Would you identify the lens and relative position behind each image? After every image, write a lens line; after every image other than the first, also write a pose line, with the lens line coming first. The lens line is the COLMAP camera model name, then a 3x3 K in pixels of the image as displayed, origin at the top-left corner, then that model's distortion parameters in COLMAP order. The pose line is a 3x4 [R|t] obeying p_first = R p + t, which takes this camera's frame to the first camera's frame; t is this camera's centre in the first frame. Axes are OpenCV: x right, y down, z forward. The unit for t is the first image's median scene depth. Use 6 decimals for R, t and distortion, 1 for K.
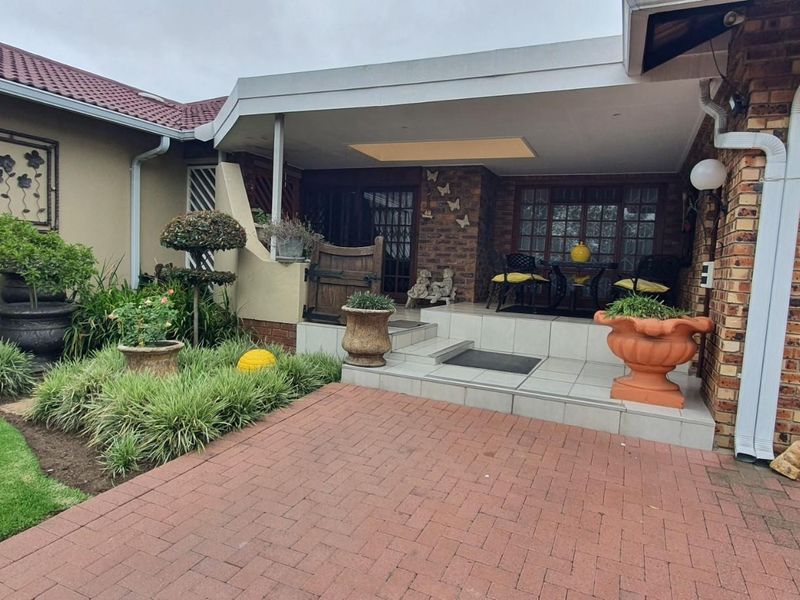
lens RADIAL K [[511.6, 0, 396.1], [0, 511.6, 296.5], [0, 0, 1]] dist [0.002870, -0.000511]
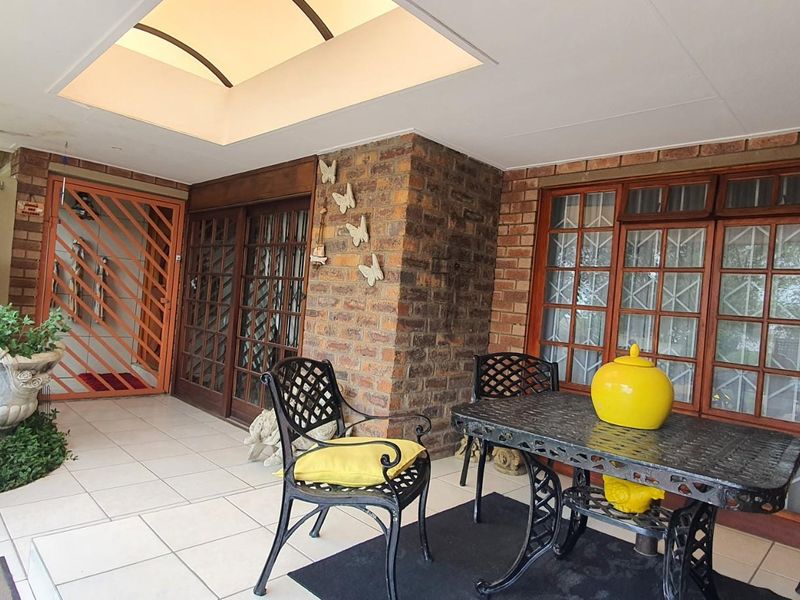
lens RADIAL K [[514.9, 0, 400.0], [0, 514.9, 300.0], [0, 0, 1]] dist [0.008092, -0.000535]
pose [[0.939770, 0.021086, -0.341158, 0.375161], [-0.056677, 0.993892, -0.094693, -0.106305], [0.337077, 0.108325, 0.935224, 0.783827]]
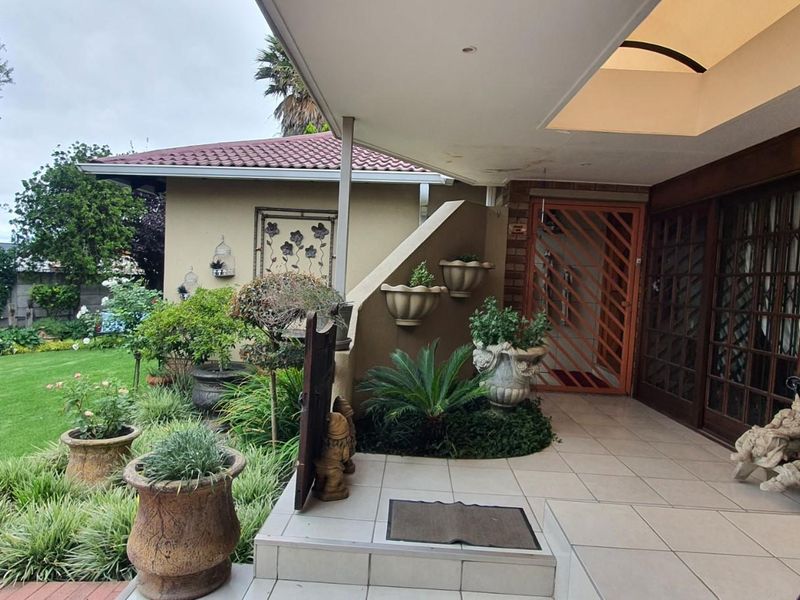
lens RADIAL K [[511.6, 0, 396.1], [0, 511.6, 296.5], [0, 0, 1]] dist [0.002870, -0.000511]
pose [[0.390756, -0.005007, -0.920481, 0.356353], [-0.095268, 0.994395, -0.045852, -0.095010], [0.915551, 0.105609, 0.388088, 0.741367]]
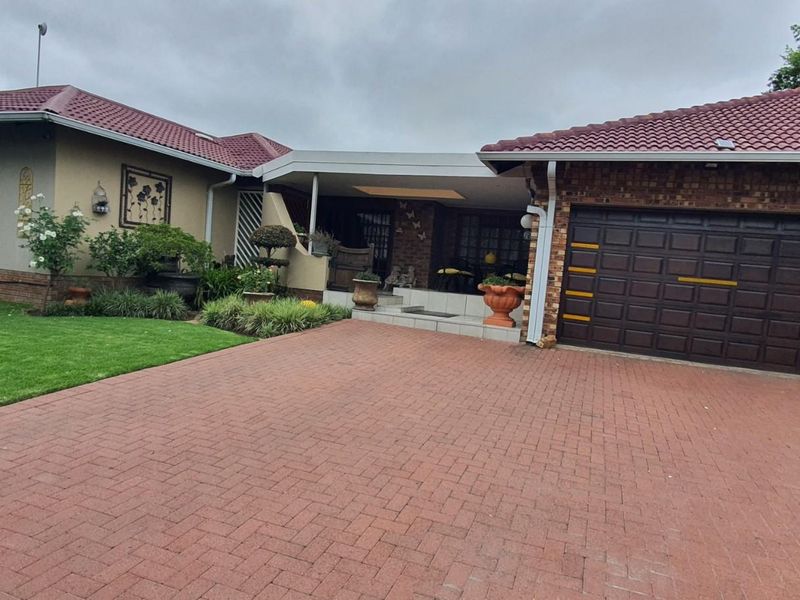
lens RADIAL K [[514.9, 0, 400.0], [0, 514.9, 300.0], [0, 0, 1]] dist [0.008092, -0.000535]
pose [[0.997256, 0.033480, 0.066030, -0.040493], [-0.032943, 0.999415, -0.009205, 0.080206], [-0.066300, 0.007005, 0.997775, -0.687530]]
